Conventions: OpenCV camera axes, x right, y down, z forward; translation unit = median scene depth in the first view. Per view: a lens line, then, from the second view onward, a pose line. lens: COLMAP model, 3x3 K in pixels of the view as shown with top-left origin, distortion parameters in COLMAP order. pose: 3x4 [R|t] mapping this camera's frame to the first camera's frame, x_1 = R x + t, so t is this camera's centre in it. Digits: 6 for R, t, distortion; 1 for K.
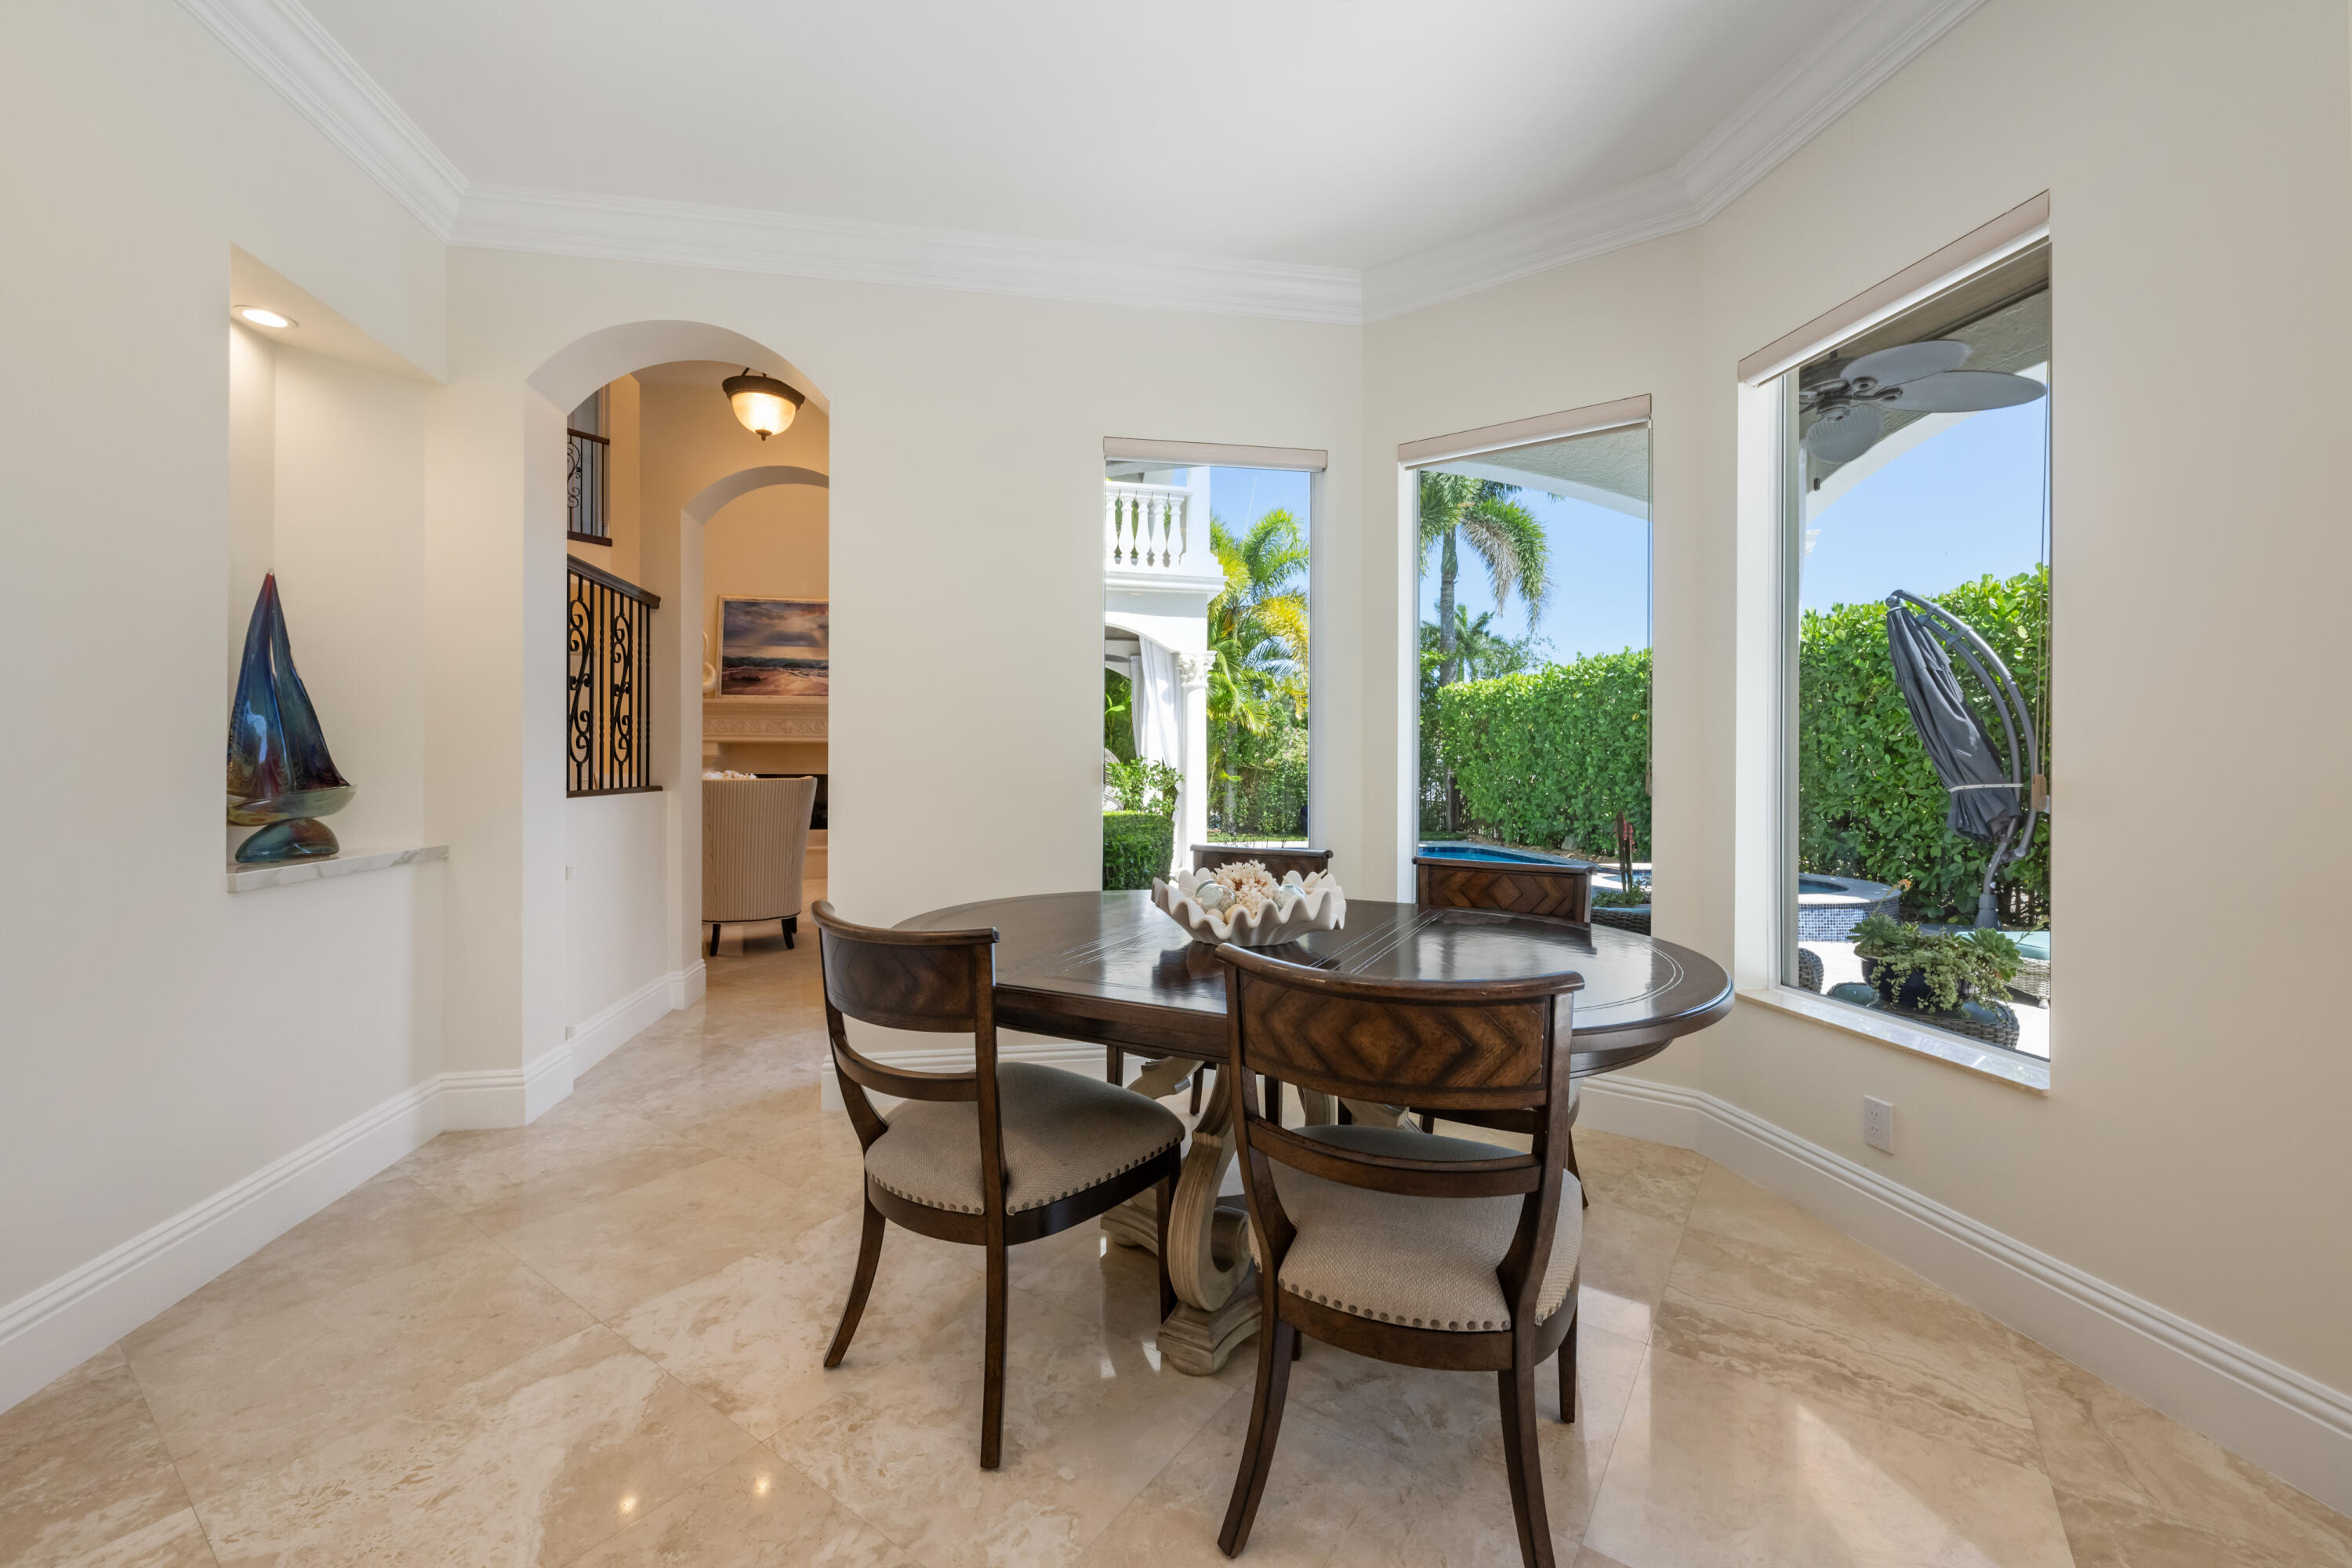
lens RADIAL K [[940.9, 0, 1178.0], [0, 940.9, 769.0], [0, 0, 1]] dist [0.000932, -0.001326]
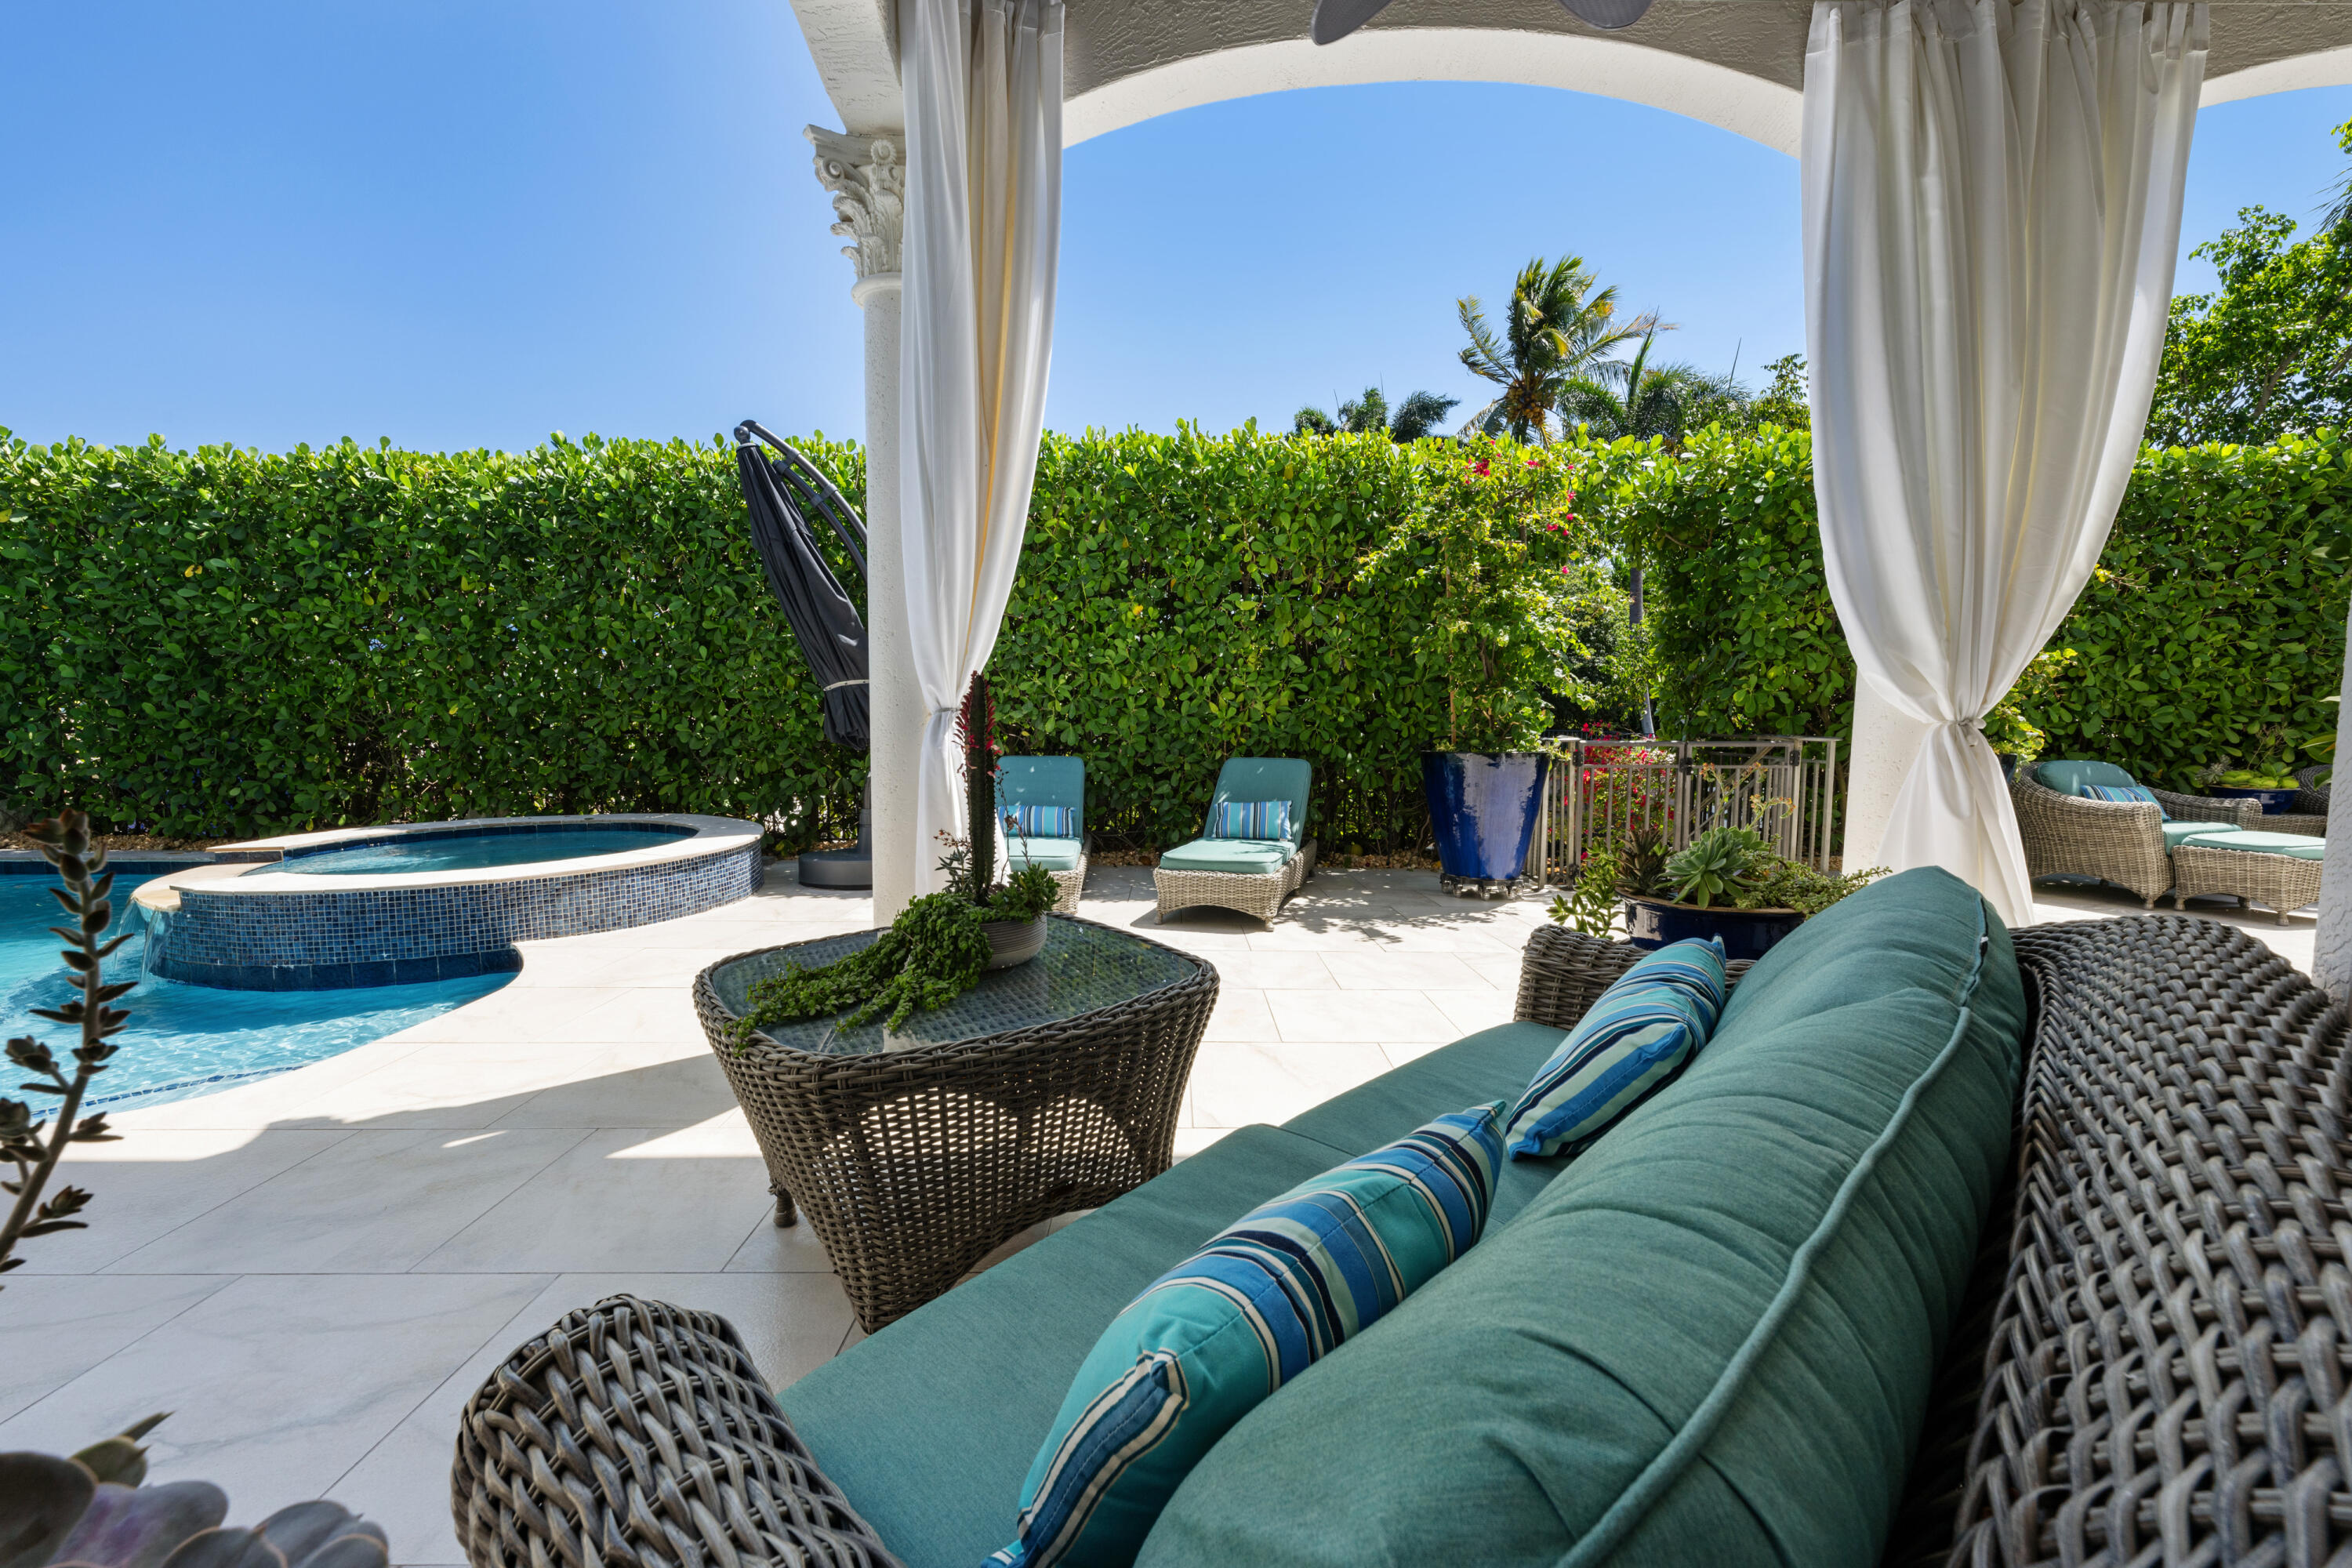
lens RADIAL K [[940.9, 0, 1172.4], [0, 940.9, 779.2], [0, 0, 1]] dist [0.000932, -0.001326]
pose [[0.176668, -0.088820, 0.980255, 0.072219], [0.005481, 0.995993, 0.089258, 0.029870], [-0.984255, -0.010397, 0.176447, 0.565615]]
